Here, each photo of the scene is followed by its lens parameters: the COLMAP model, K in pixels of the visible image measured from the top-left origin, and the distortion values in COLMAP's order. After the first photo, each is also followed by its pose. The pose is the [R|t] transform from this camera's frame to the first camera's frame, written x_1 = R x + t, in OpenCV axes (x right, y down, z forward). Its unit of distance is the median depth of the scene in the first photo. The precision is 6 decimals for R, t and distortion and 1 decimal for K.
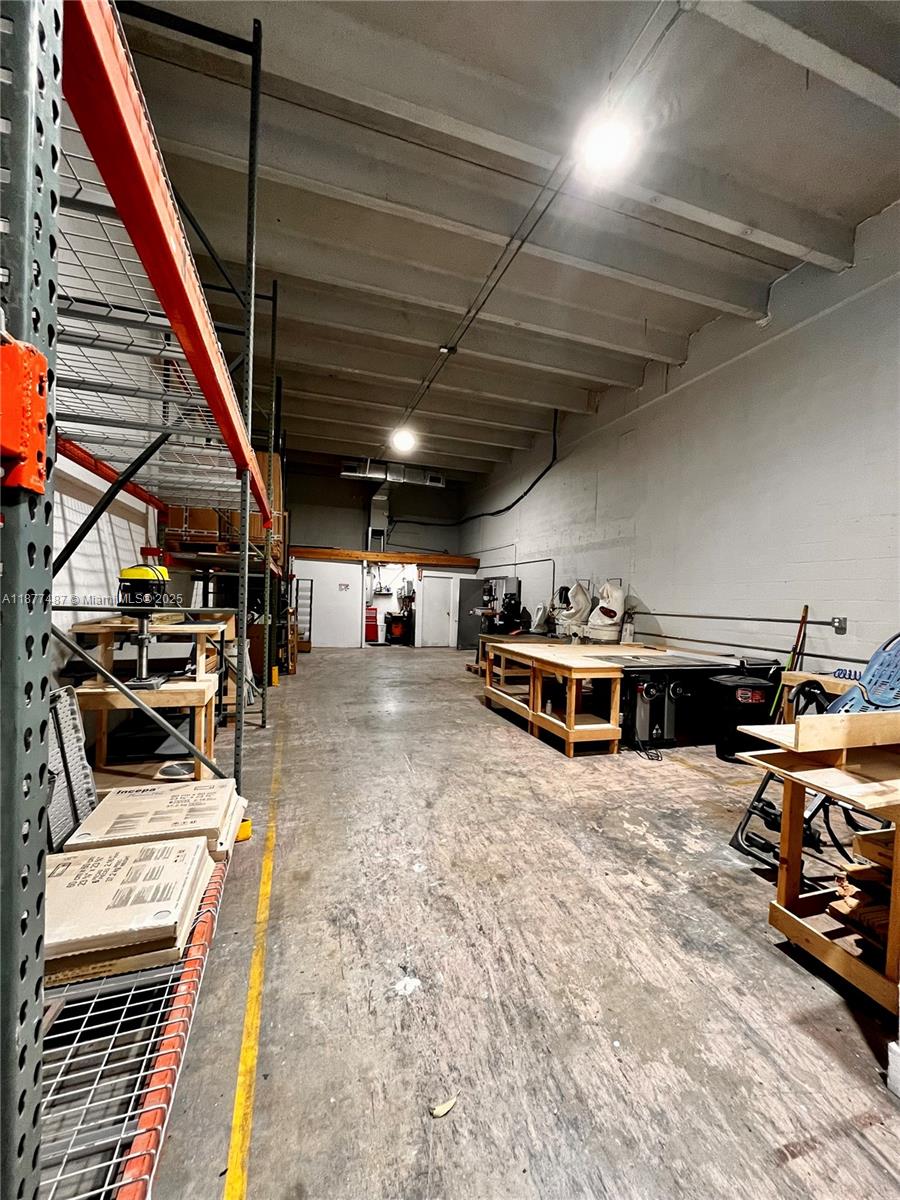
lens RADIAL K [[479.5, 0, 452.1], [0, 479.5, 599.6], [0, 0, 1]] dist [-0.003562, -0.000140]
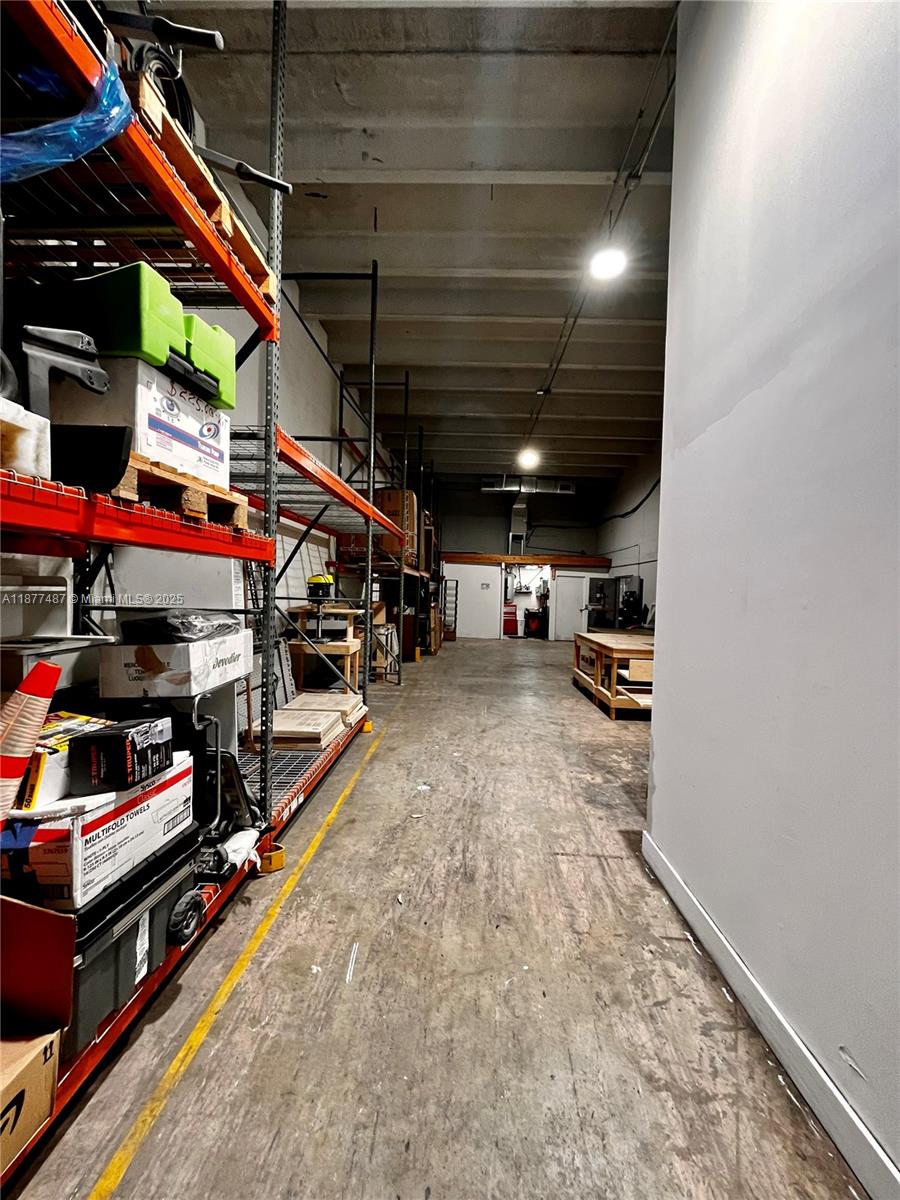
lens RADIAL K [[479.5, 0, 453.1], [0, 479.5, 598.7], [0, 0, 1]] dist [-0.003562, -0.000140]
pose [[0.939411, 0.002999, -0.342779, 0.263753], [-0.003021, 0.999995, 0.000471, 0.009457], [0.342778, 0.000593, 0.939416, -0.308721]]
